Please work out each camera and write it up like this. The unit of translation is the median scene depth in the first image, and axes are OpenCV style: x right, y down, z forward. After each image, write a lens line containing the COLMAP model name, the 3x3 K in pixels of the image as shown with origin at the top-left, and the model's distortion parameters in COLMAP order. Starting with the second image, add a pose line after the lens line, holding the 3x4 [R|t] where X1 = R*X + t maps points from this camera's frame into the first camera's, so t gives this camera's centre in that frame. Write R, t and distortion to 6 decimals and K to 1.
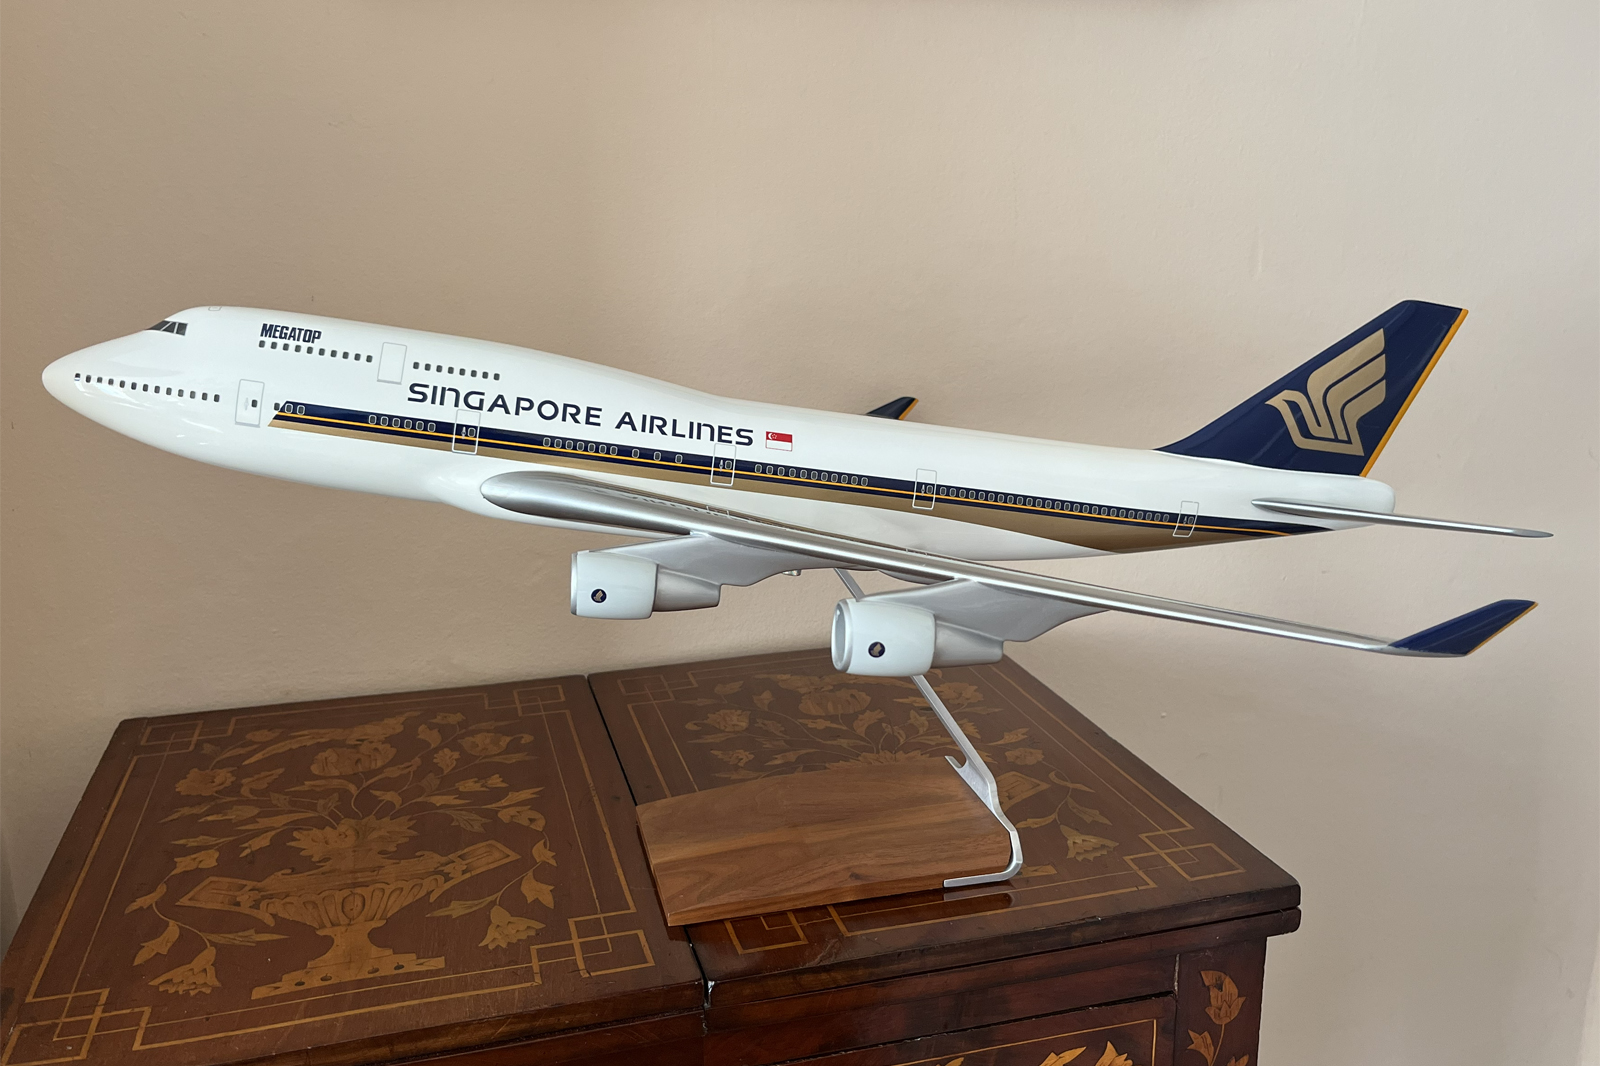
lens RADIAL K [[1411.1, 0, 812.0], [0, 1411.1, 512.7], [0, 0, 1]] dist [0.002043, 0.007012]
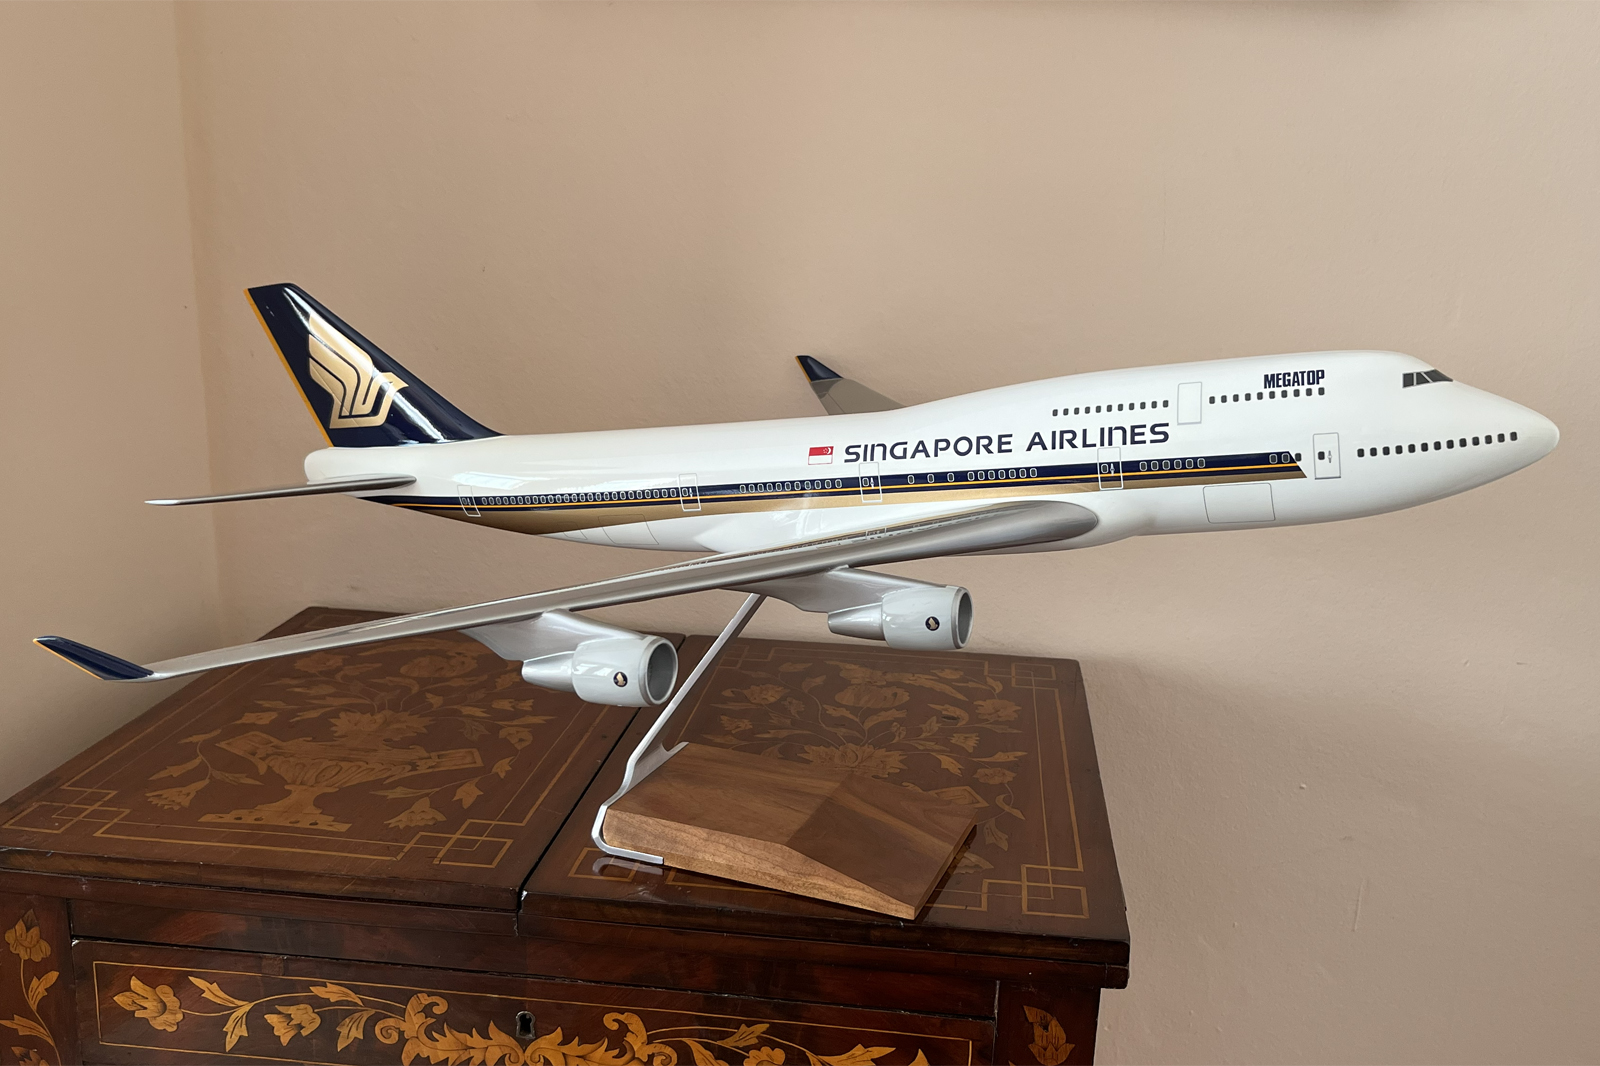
lens RADIAL K [[1462.6, 0, 853.0], [0, 1462.6, 537.0], [0, 0, 1]] dist [0.003371, -0.005126]
pose [[0.929051, 0.136844, -0.343713, 0.468759], [-0.132917, 0.990506, 0.035080, -0.022132], [0.345250, 0.013094, 0.938419, -0.012984]]
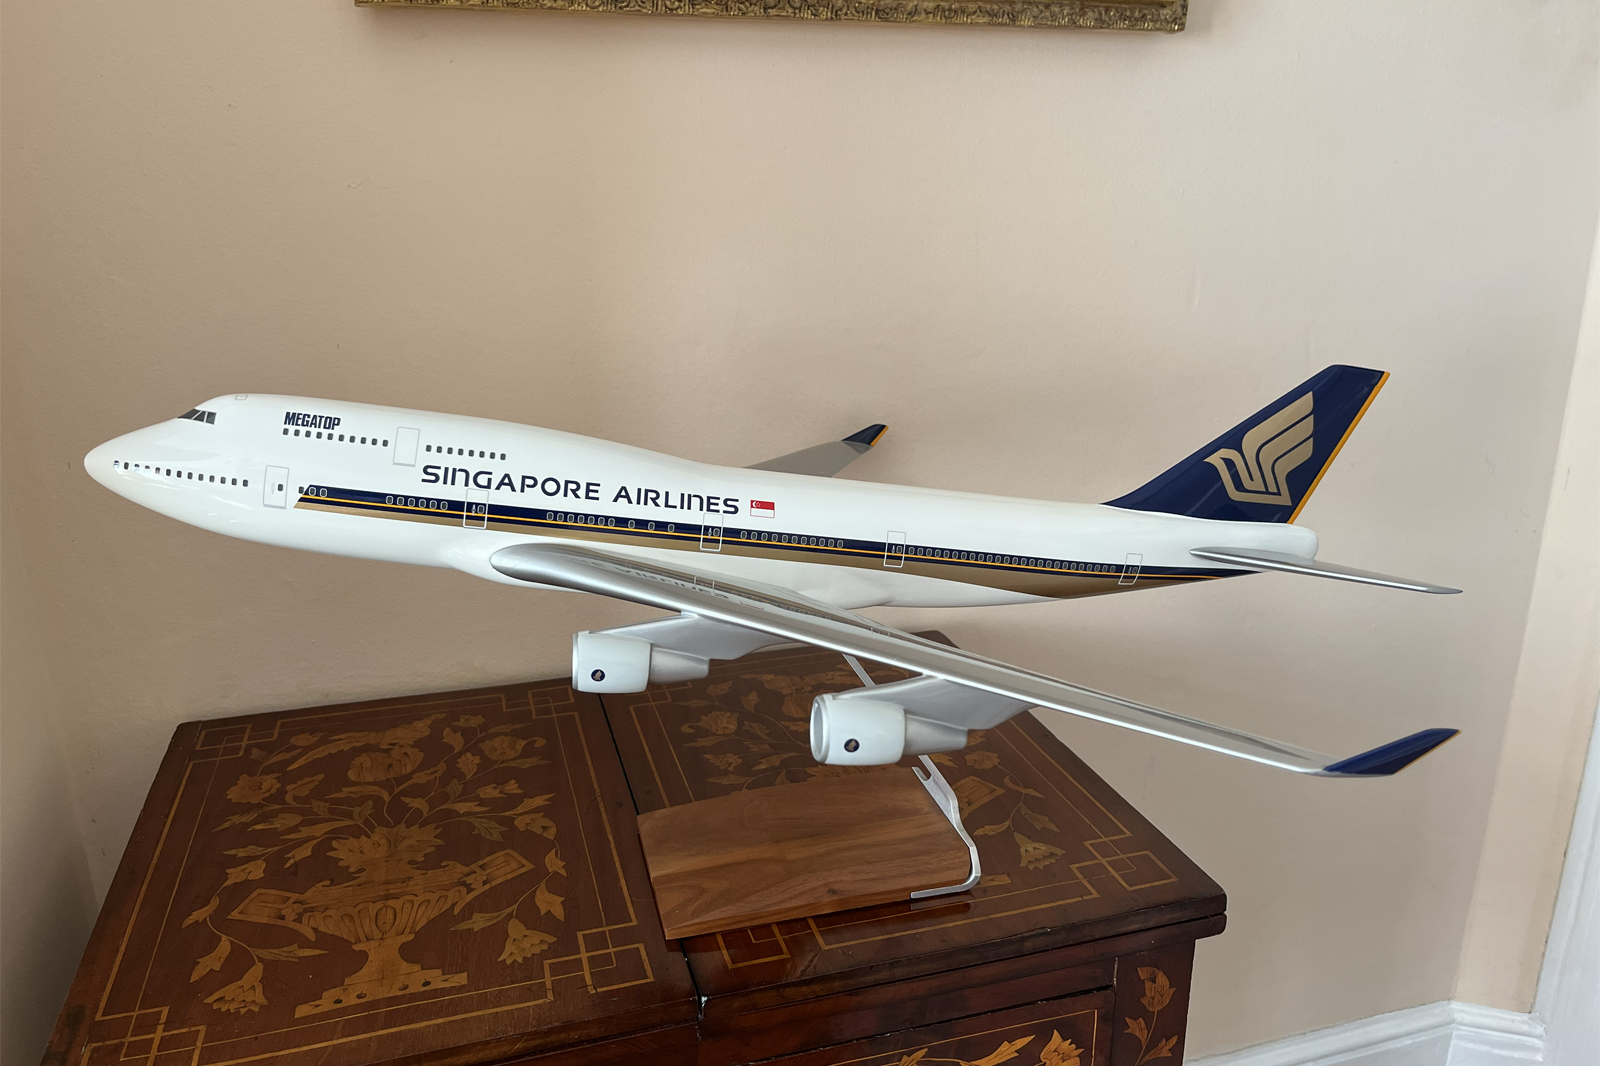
lens RADIAL K [[1228.4, 0, 800.7], [0, 1228.4, 538.0], [0, 0, 1]] dist [0.003987, 0.001872]
pose [[0.999982, -0.002830, 0.005278, 0.001182], [0.002445, 0.997434, 0.071544, -0.089782], [-0.005466, -0.071530, 0.997423, 0.041769]]
